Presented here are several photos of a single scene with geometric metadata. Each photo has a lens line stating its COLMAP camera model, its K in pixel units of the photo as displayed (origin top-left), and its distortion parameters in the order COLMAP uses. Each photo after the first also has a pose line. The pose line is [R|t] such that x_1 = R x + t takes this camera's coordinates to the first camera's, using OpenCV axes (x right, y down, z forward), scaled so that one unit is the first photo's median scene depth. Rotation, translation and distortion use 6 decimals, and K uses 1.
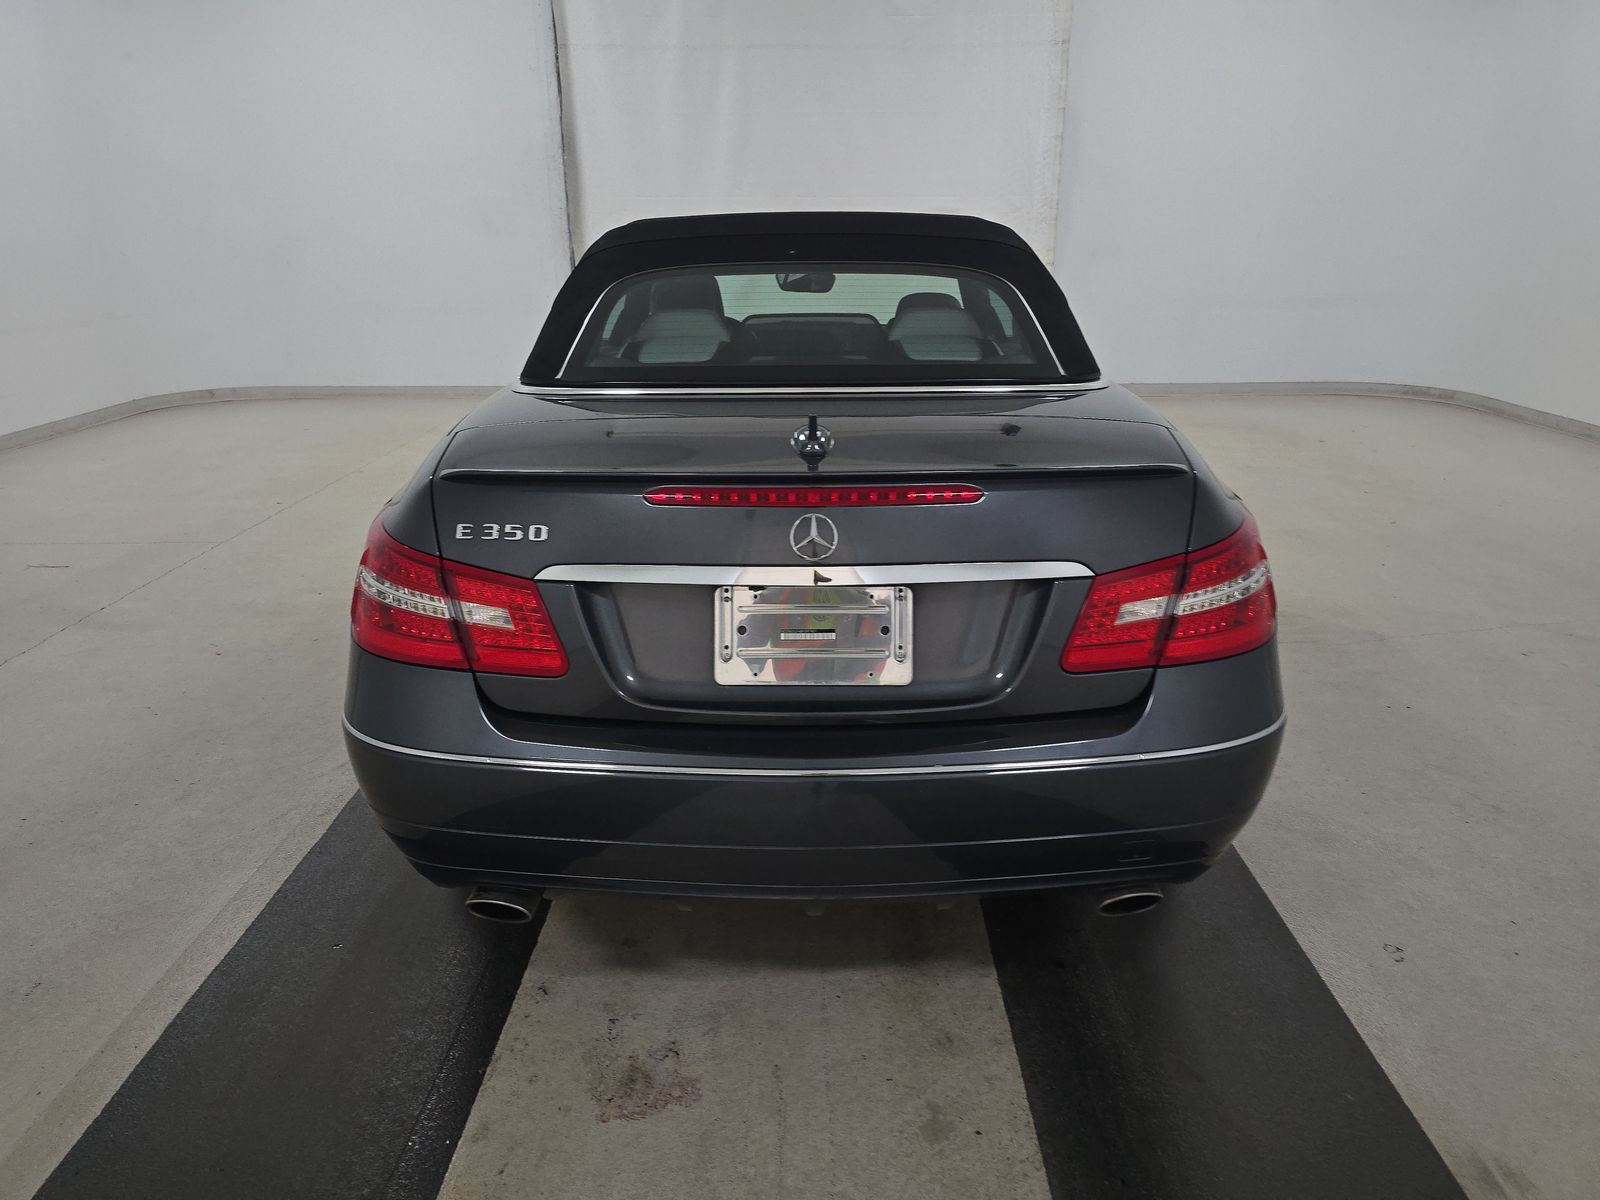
lens RADIAL K [[1081.6, 0, 800.0], [0, 1081.6, 600.0], [0, 0, 1]] dist [0.009889, -0.000441]
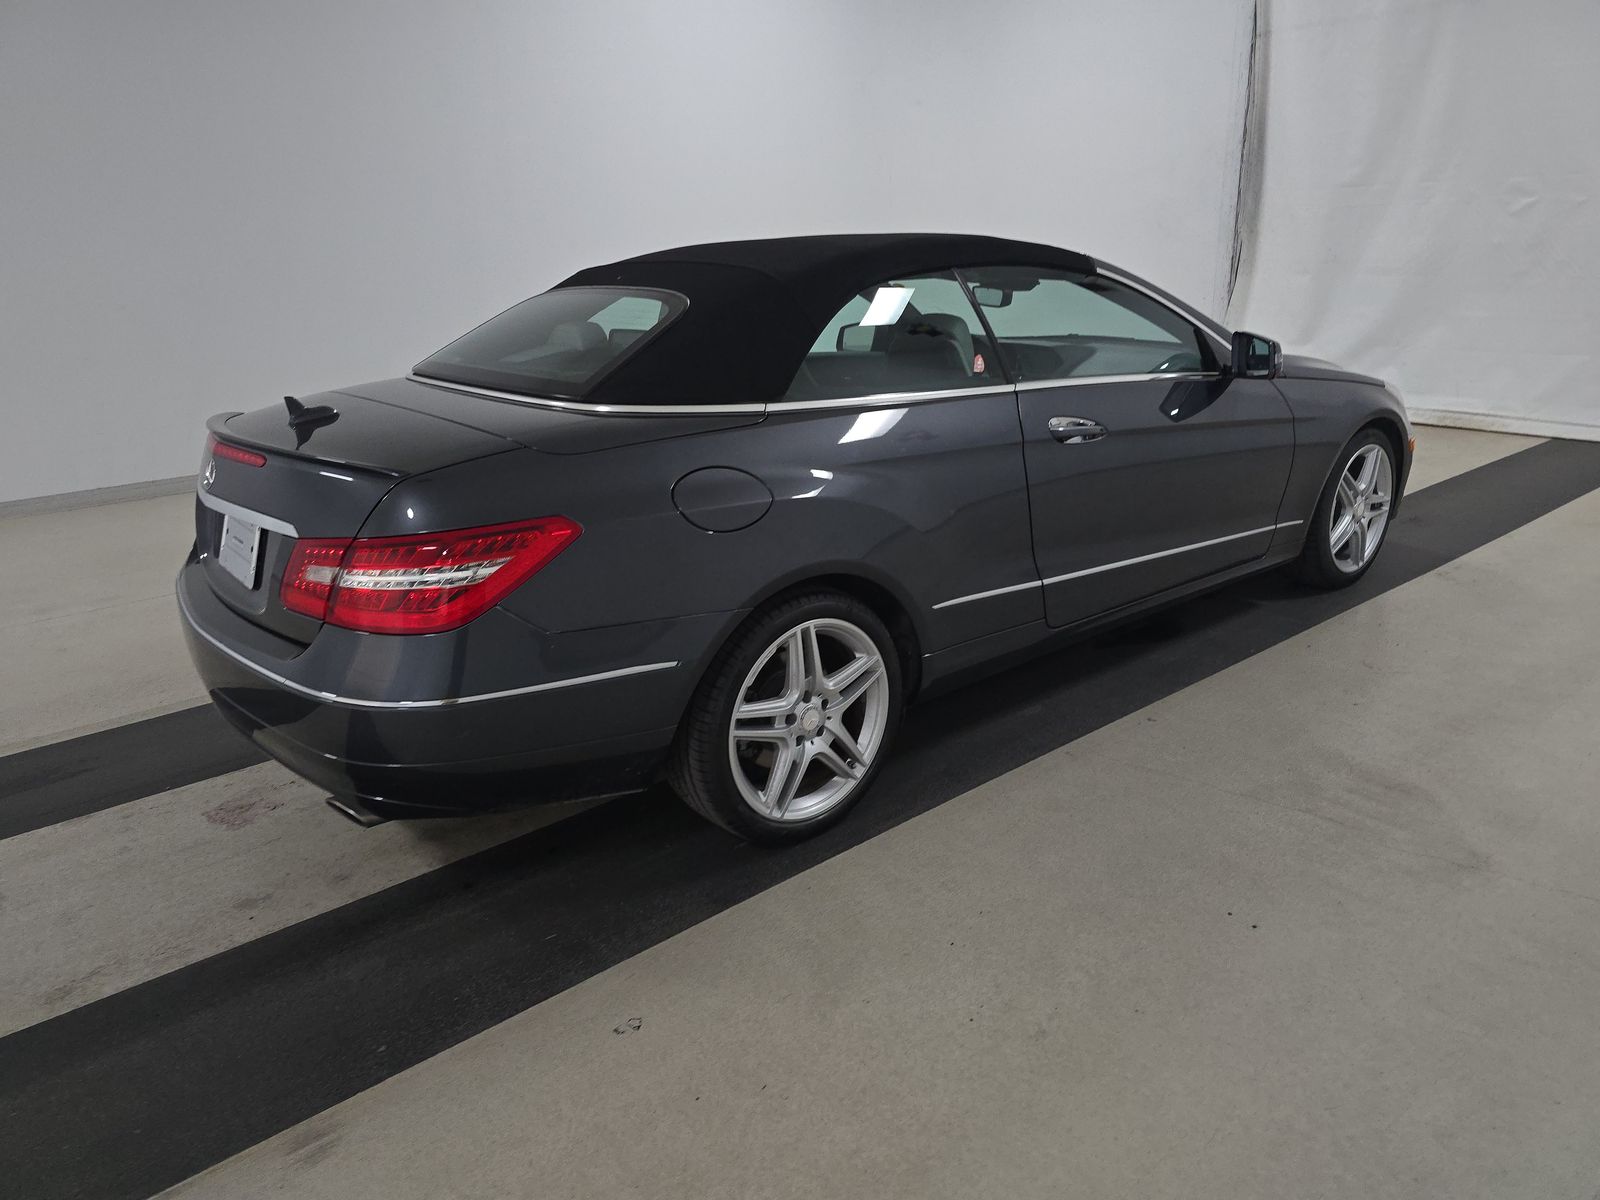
lens RADIAL K [[1072.2, 0, 796.6], [0, 1072.2, 607.2], [0, 0, 1]] dist [0.016733, 0.001554]
pose [[0.636093, 0.231223, -0.736153, 1.447683], [-0.221503, 0.968609, 0.112841, -0.197264], [0.739136, 0.091283, 0.667342, 0.519352]]
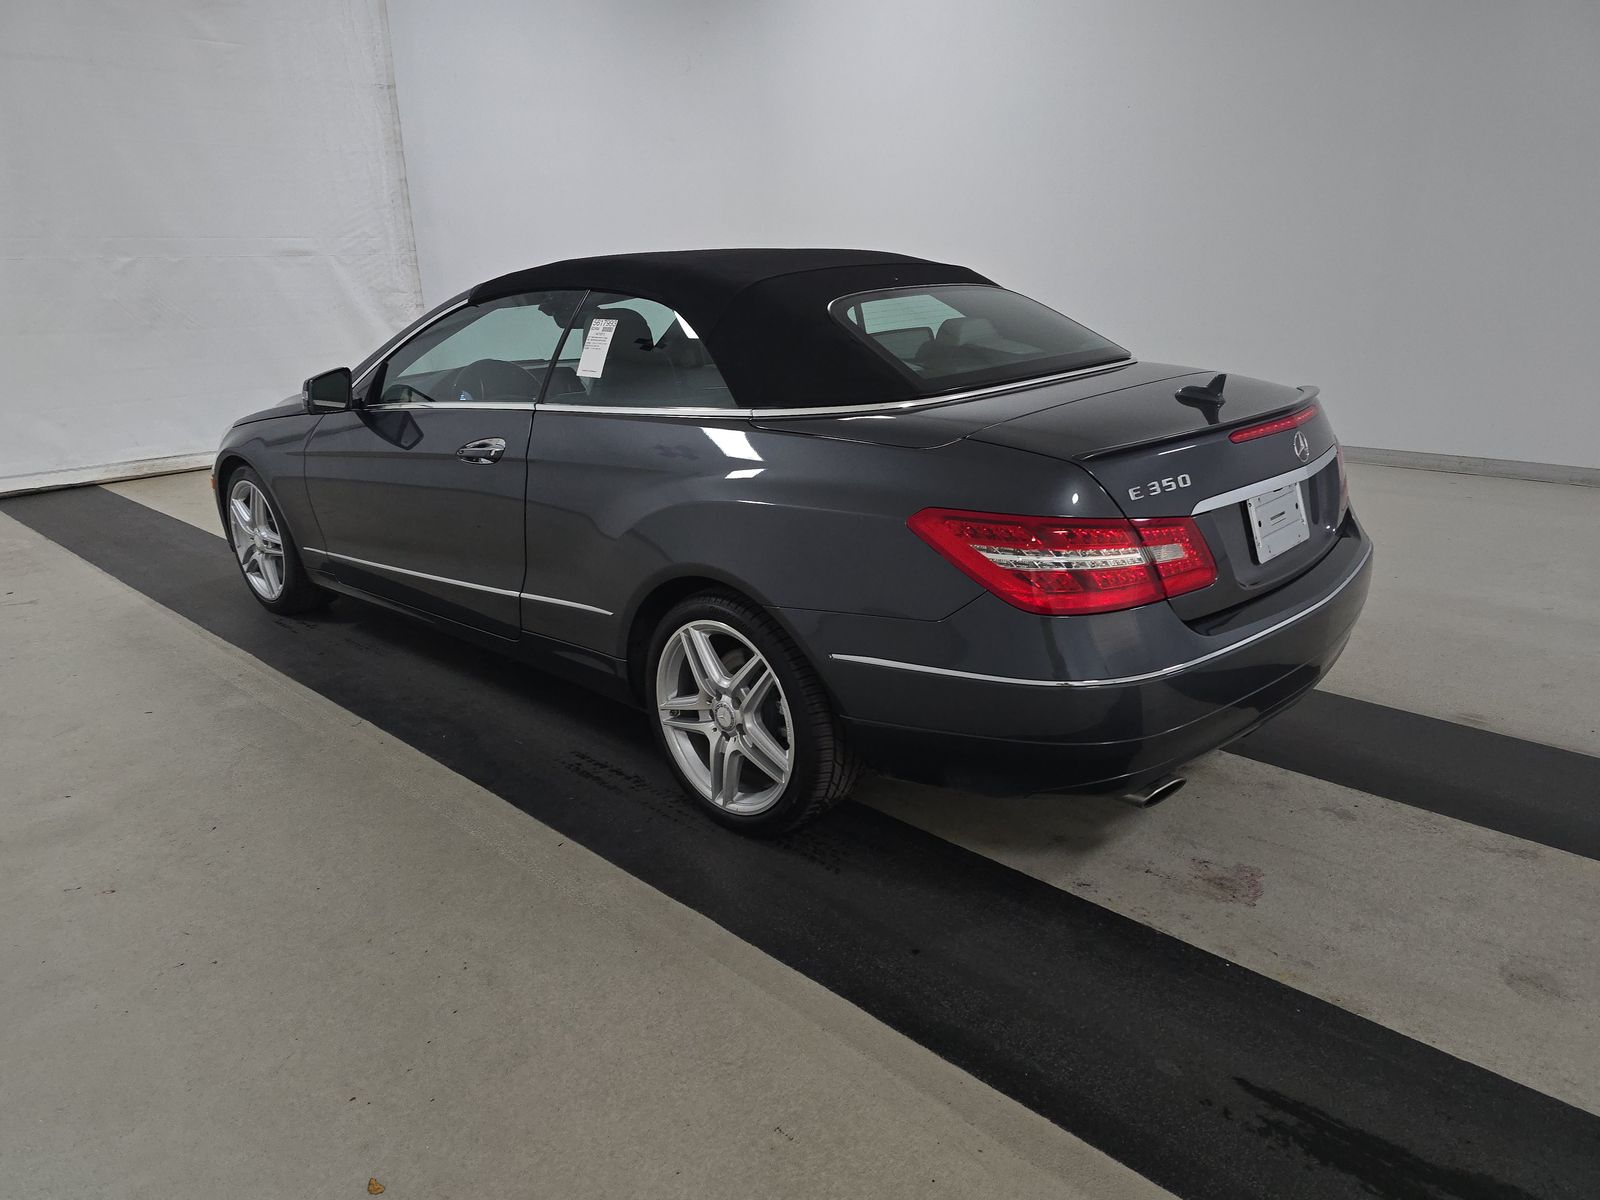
lens RADIAL K [[1072.2, 0, 796.6], [0, 1072.2, 607.2], [0, 0, 1]] dist [0.016733, 0.001554]
pose [[0.680156, -0.243458, 0.691460, -1.336531], [0.263598, 0.961375, 0.079205, -0.126310], [-0.684036, 0.128396, 0.718060, 0.360621]]
